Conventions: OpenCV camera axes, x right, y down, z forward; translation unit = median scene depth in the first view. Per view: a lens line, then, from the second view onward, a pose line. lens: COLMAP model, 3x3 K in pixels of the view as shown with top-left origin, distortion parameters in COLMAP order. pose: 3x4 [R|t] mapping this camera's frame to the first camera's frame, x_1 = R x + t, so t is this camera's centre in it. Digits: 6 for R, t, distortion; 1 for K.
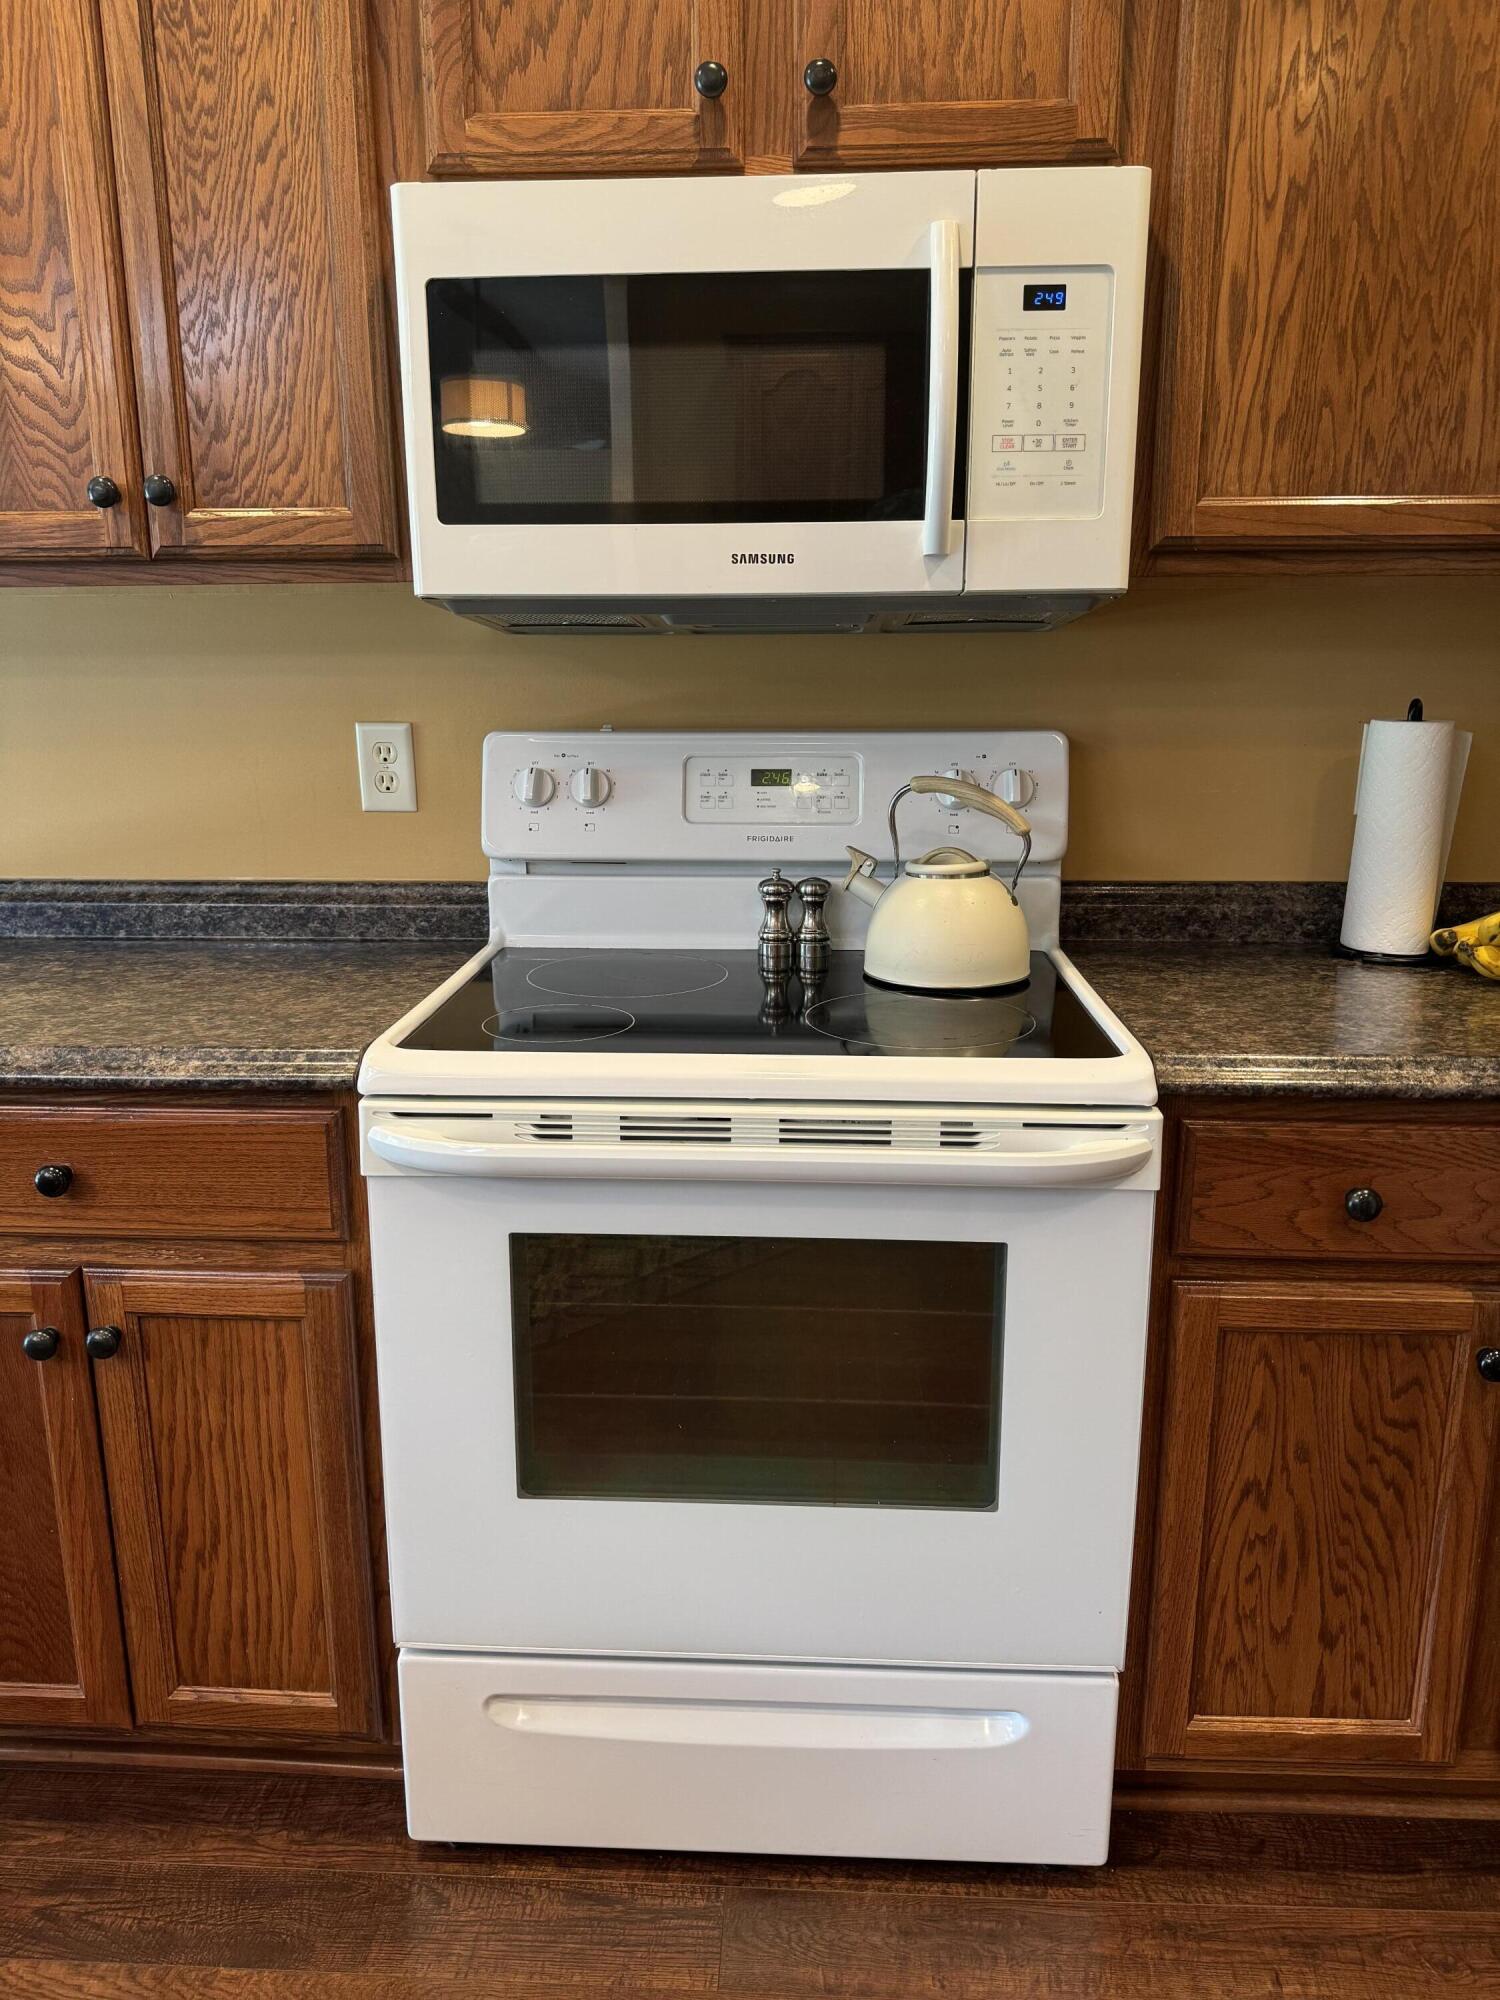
lens RADIAL K [[1381.3, 0, 745.9], [0, 1381.3, 999.9], [0, 0, 1]] dist [0.041352, -0.000327]
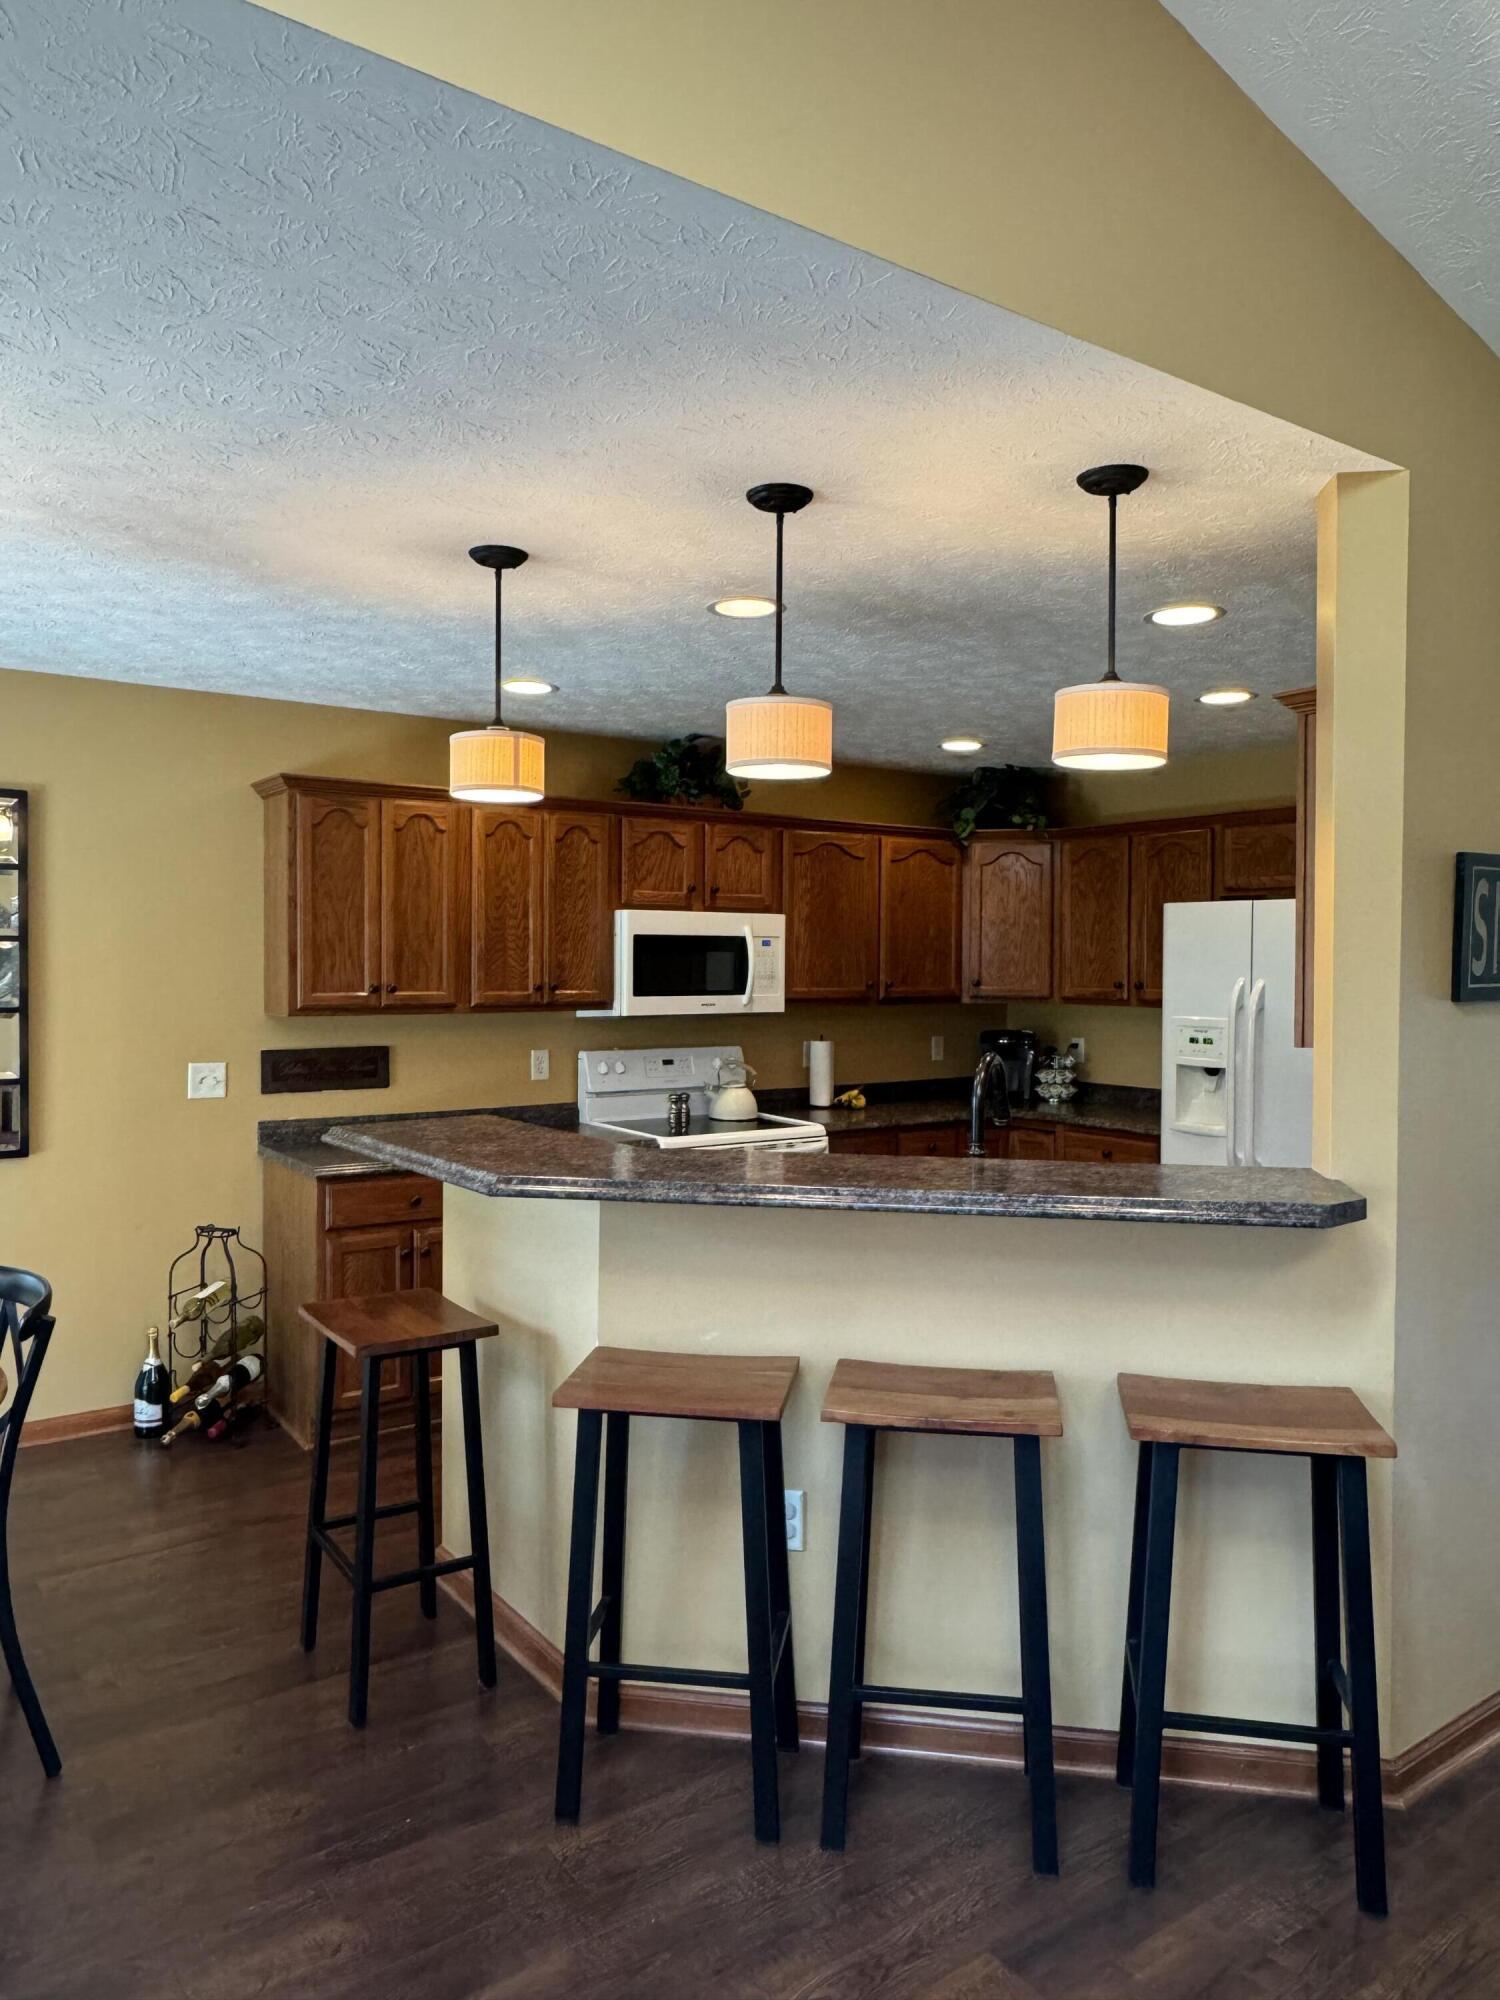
lens RADIAL K [[1345.0, 0, 749.4], [0, 1345.0, 994.9], [0, 0, 1]] dist [0.000957, 0.000009]
pose [[0.775166, -0.004317, 0.631742, -2.159199], [0.141634, 0.975710, -0.167122, 0.276149], [-0.615676, 0.219024, 0.756949, -1.787646]]
